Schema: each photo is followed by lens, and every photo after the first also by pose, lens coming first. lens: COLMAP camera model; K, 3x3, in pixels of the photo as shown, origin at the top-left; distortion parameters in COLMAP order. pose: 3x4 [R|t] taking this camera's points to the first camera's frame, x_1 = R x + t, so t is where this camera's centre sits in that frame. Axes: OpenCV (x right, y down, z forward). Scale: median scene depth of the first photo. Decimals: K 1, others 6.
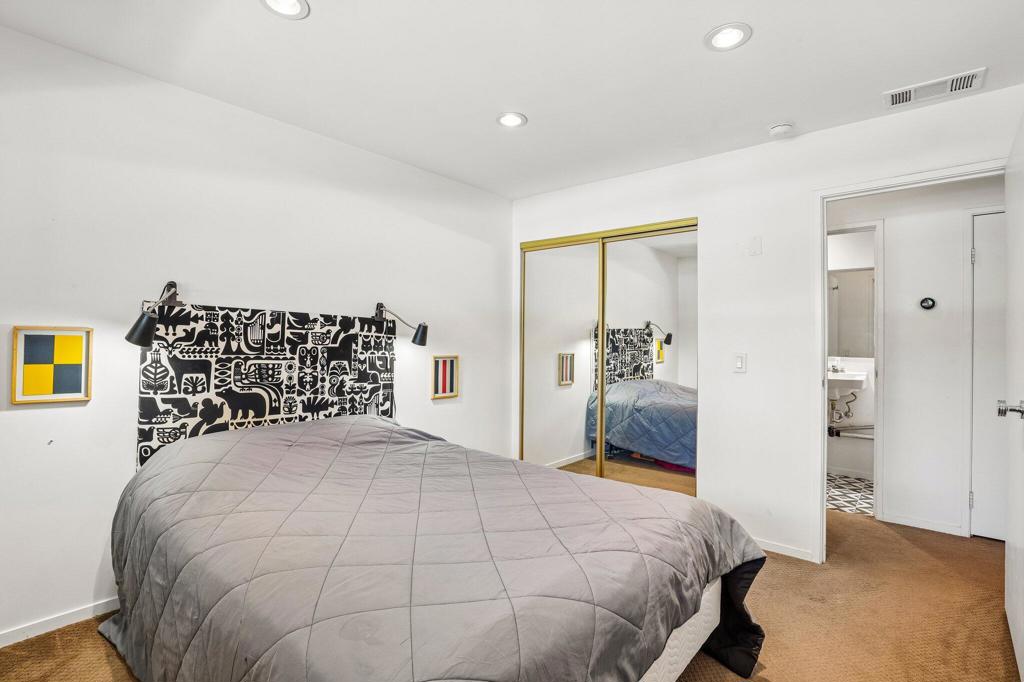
lens RADIAL K [[485.6, 0, 514.5], [0, 485.6, 337.1], [0, 0, 1]] dist [-0.024800, 0.008079]
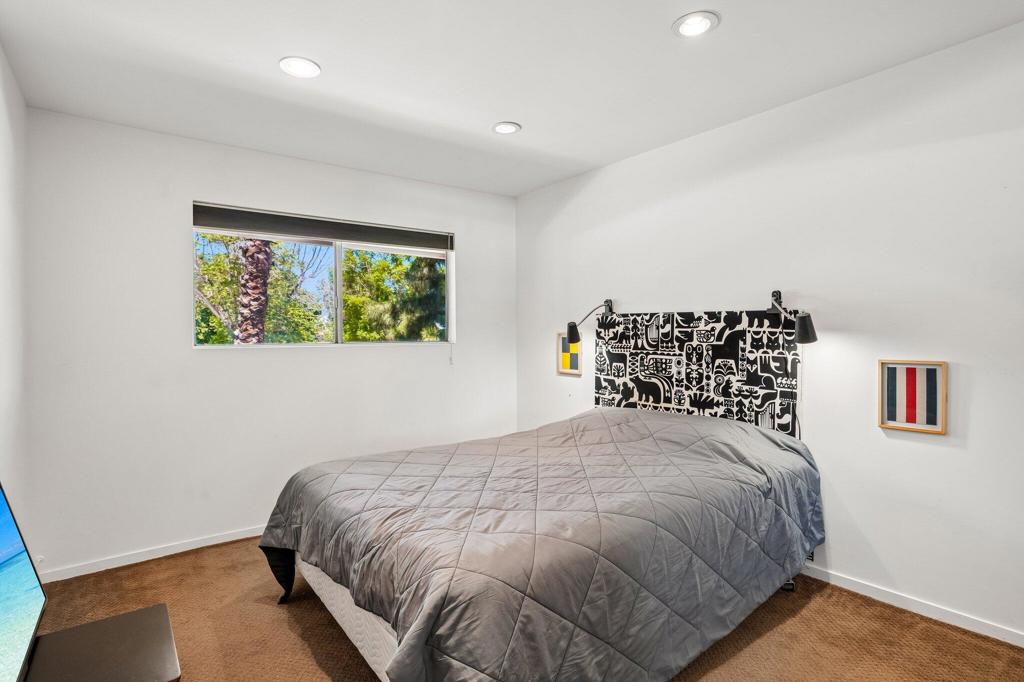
lens RADIAL K [[509.0, 0, 514.6], [0, 509.0, 343.9], [0, 0, 1]] dist [-0.004117, -0.000231]
pose [[-0.157292, 0.004281, -0.987543, 0.722702], [0.017192, 0.999851, 0.001596, 0.010907], [0.987402, -0.016727, -0.157342, 0.801285]]
